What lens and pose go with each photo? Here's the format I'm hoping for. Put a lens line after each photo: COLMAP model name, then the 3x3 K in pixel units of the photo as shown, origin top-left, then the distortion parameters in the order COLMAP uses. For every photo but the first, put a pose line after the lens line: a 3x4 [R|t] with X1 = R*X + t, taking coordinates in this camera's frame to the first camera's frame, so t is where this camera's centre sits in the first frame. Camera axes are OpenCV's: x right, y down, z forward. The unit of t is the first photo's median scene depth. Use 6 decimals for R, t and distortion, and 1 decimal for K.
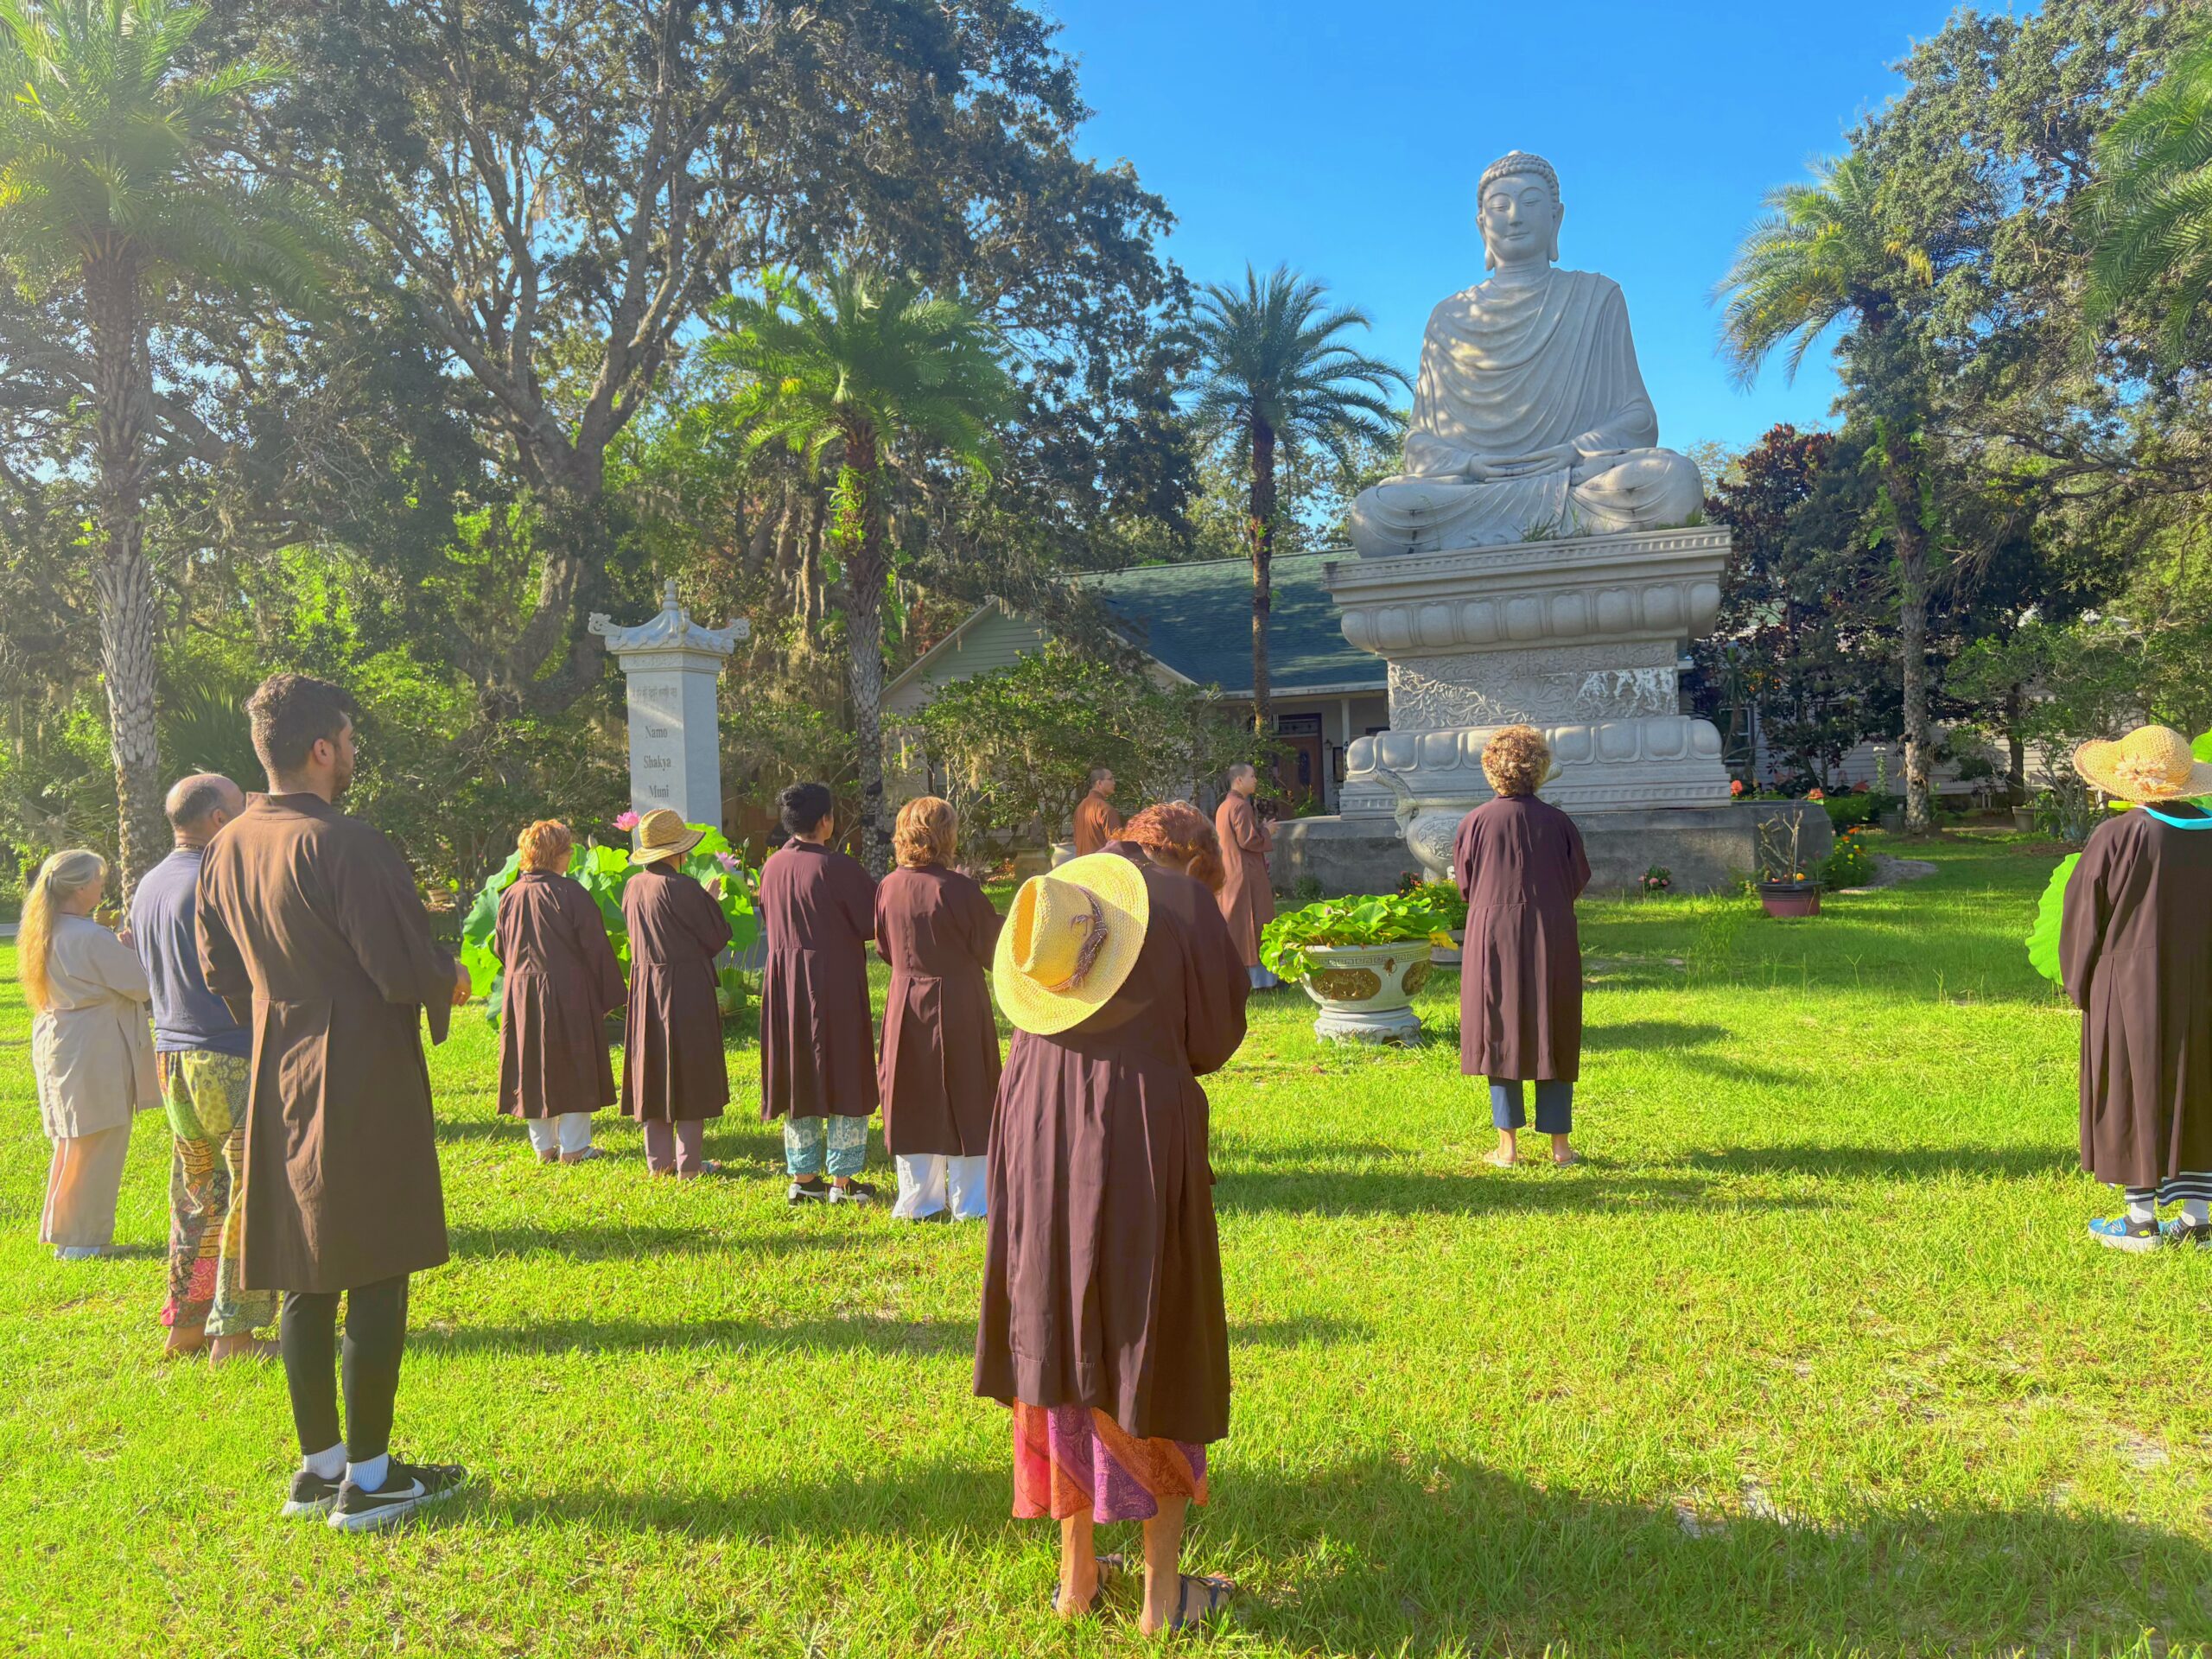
lens RADIAL K [[1673.6, 0, 1106.0], [0, 1673.6, 829.5], [0, 0, 1]] dist [0.248901, 0.000139]
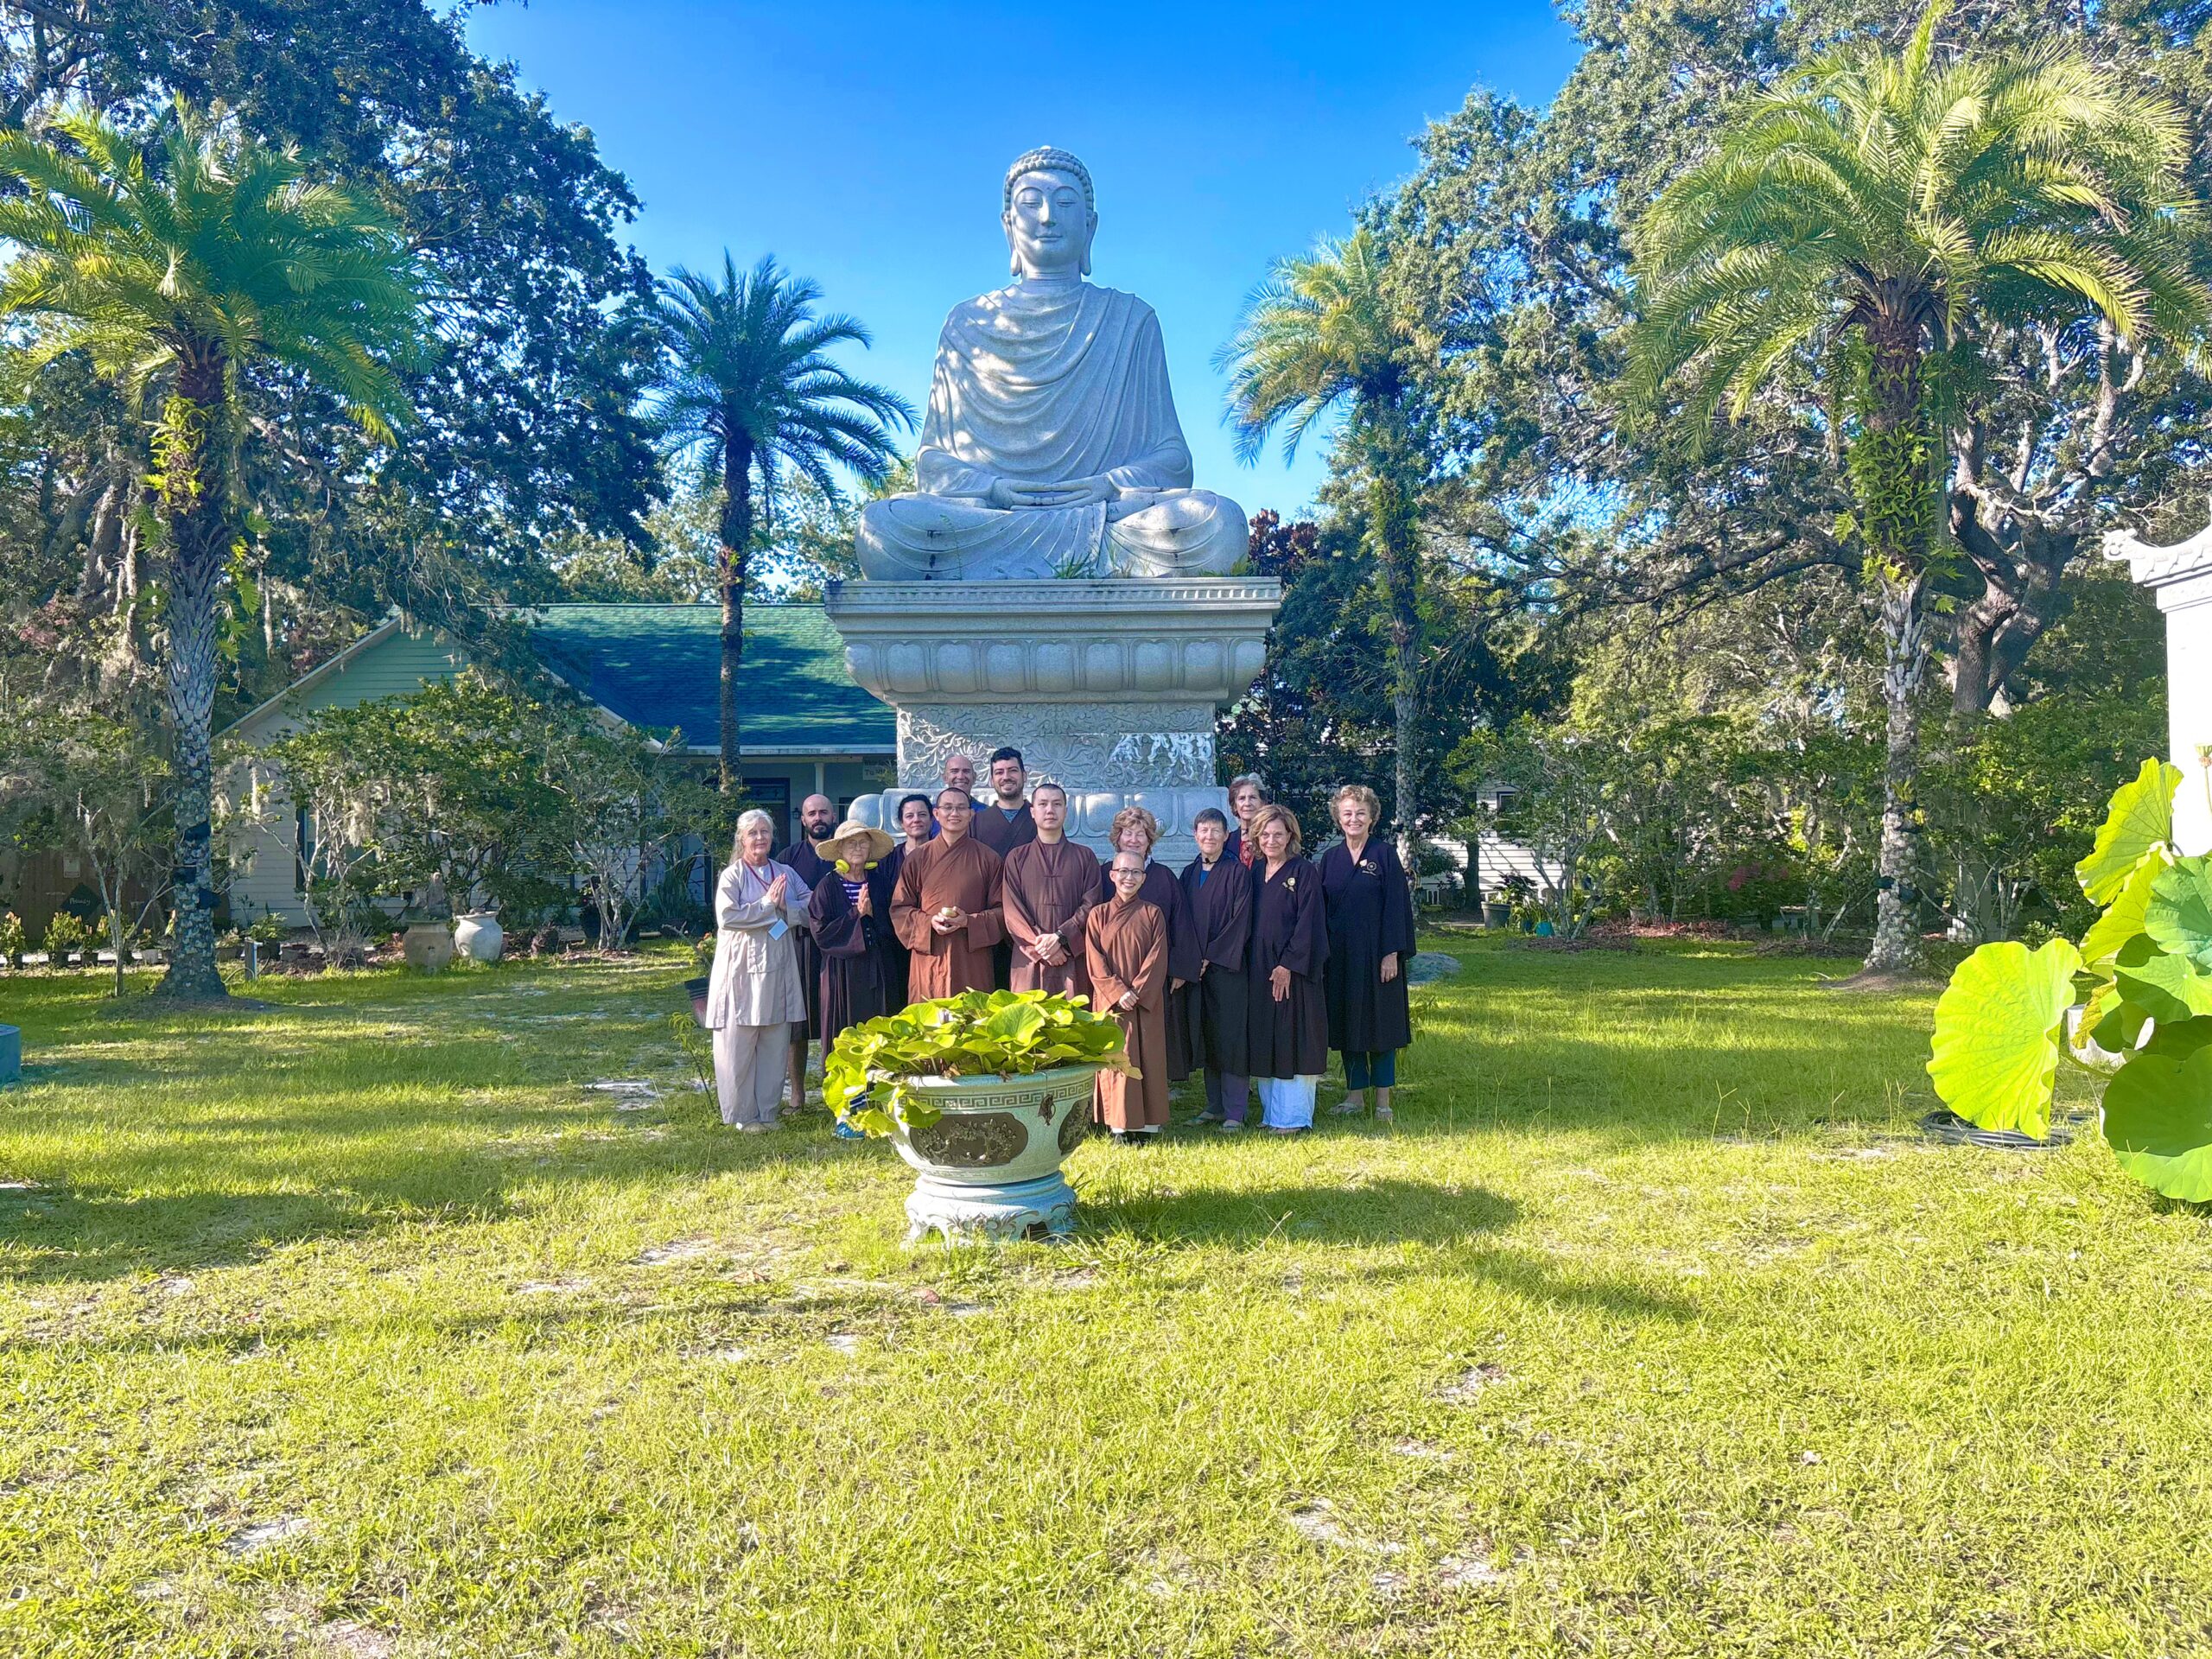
lens RADIAL K [[1699.5, 0, 1103.8], [0, 1699.5, 848.8], [0, 0, 1]] dist [0.033633, -0.001497]
pose [[0.945963, 0.038749, 0.321951, -0.004590], [-0.025955, 0.998697, -0.043938, 0.005070], [-0.323234, 0.033207, 0.945736, 0.153069]]
